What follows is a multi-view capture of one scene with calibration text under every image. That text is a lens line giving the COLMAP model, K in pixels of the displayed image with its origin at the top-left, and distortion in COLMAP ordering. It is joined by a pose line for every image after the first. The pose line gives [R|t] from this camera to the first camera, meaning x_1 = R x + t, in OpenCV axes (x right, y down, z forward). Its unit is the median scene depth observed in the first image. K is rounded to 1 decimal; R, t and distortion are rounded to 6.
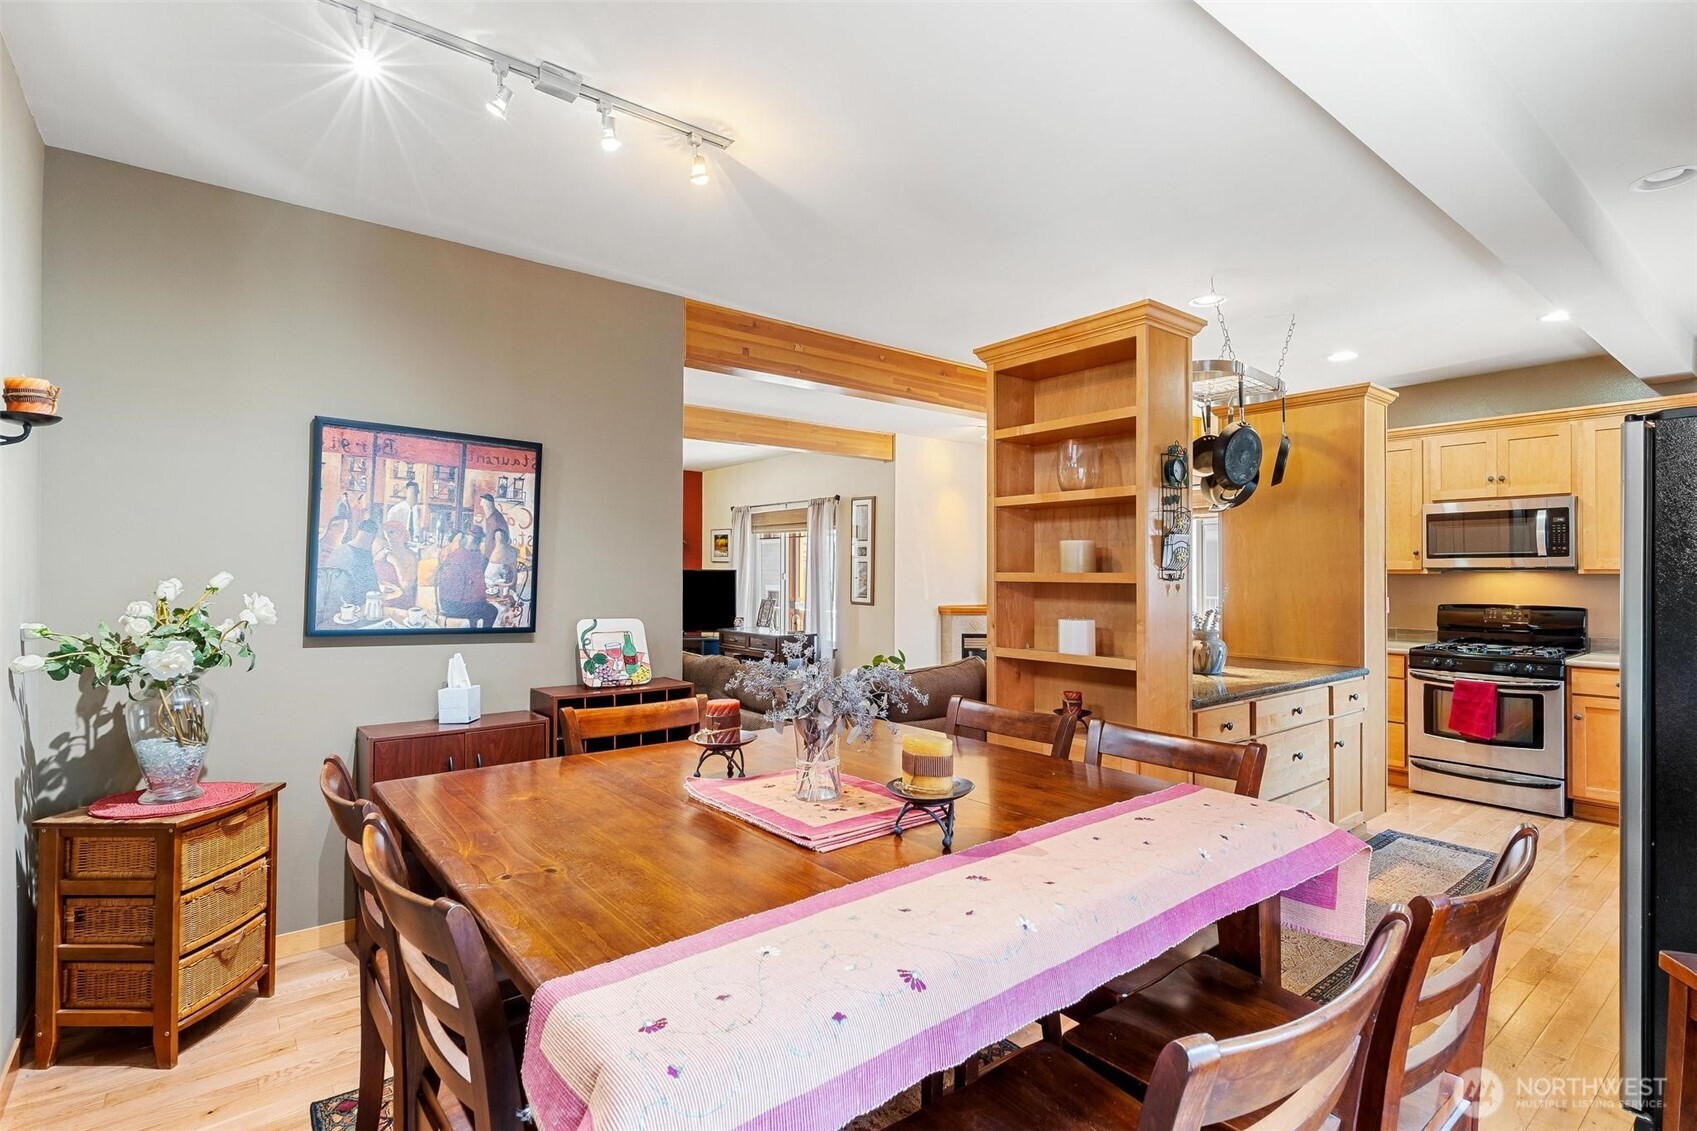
lens RADIAL K [[817.5, 0, 861.2], [0, 817.5, 565.1], [0, 0, 1]] dist [0.004907, -0.002459]
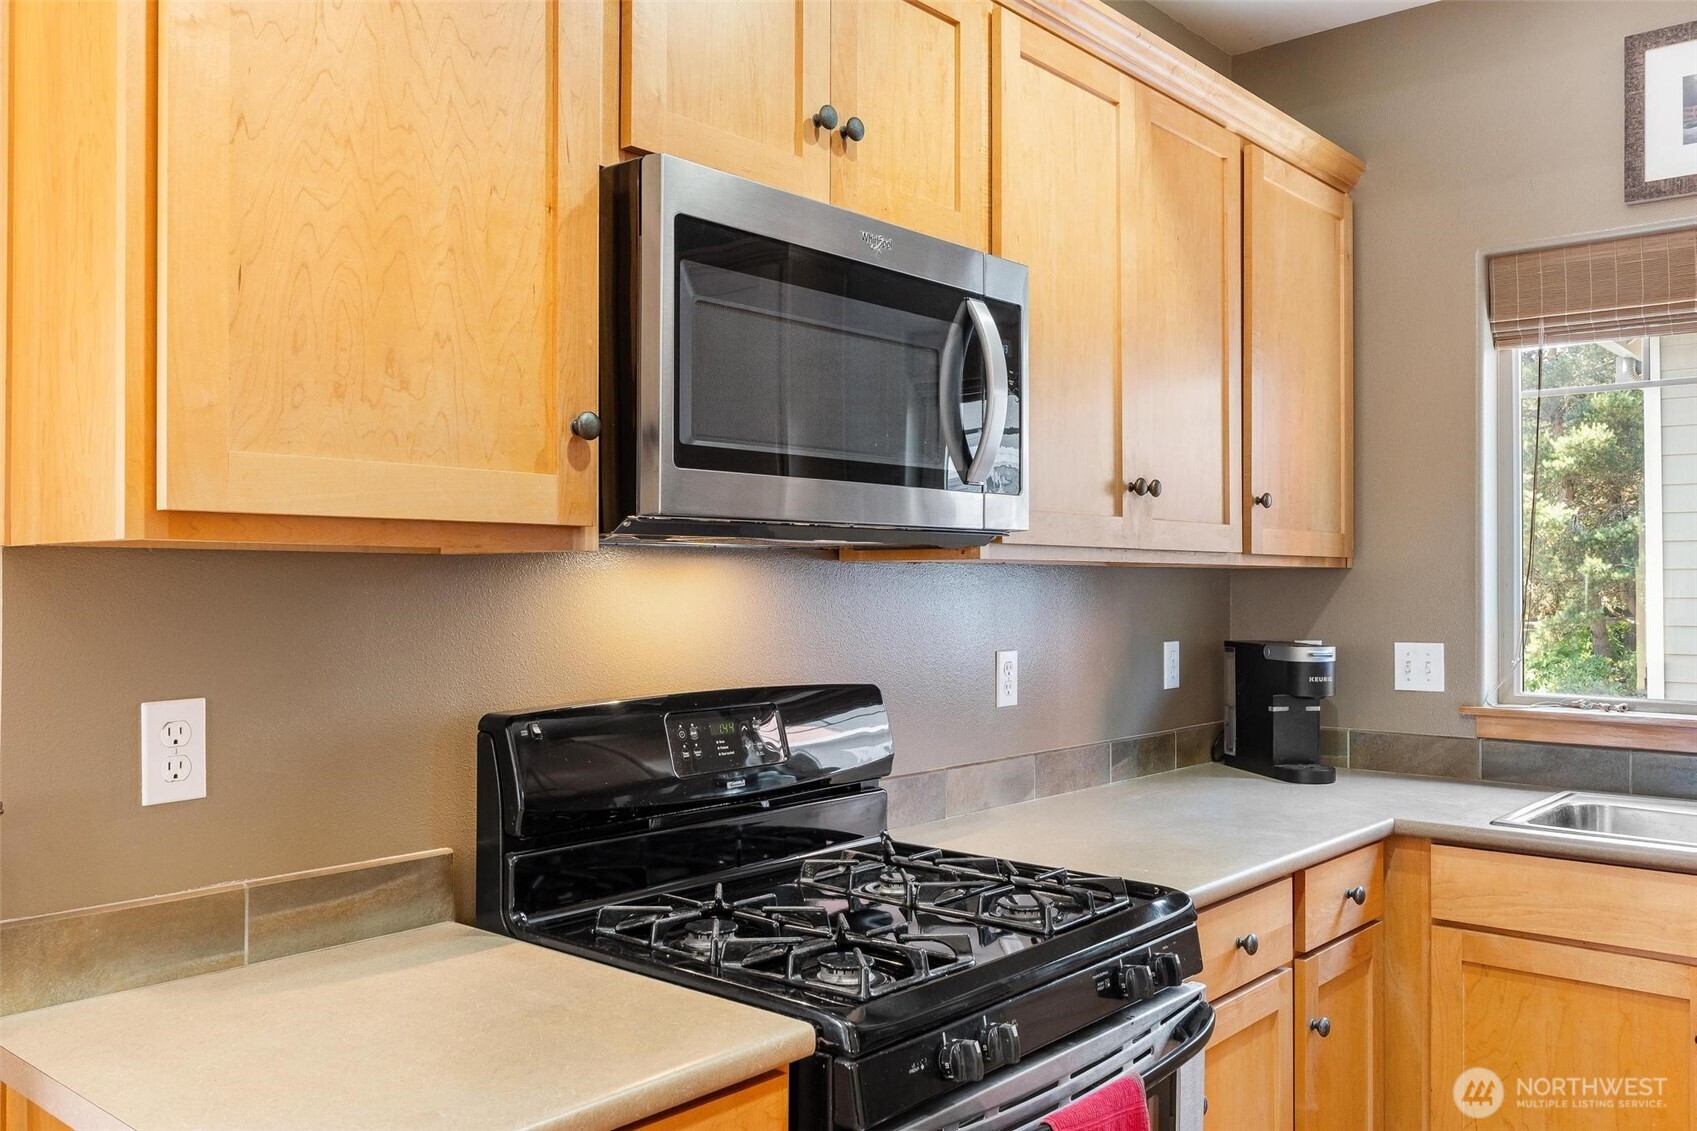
lens RADIAL K [[1395.6, 0, 852.3], [0, 1395.6, 561.4], [0, 0, 1]] dist [-0.014078, 0.025156]
pose [[-0.185745, 0.010371, 0.982543, 0.443390], [-0.010909, 0.999861, -0.012616, 0.018233], [-0.982537, -0.013062, -0.185606, 1.159489]]
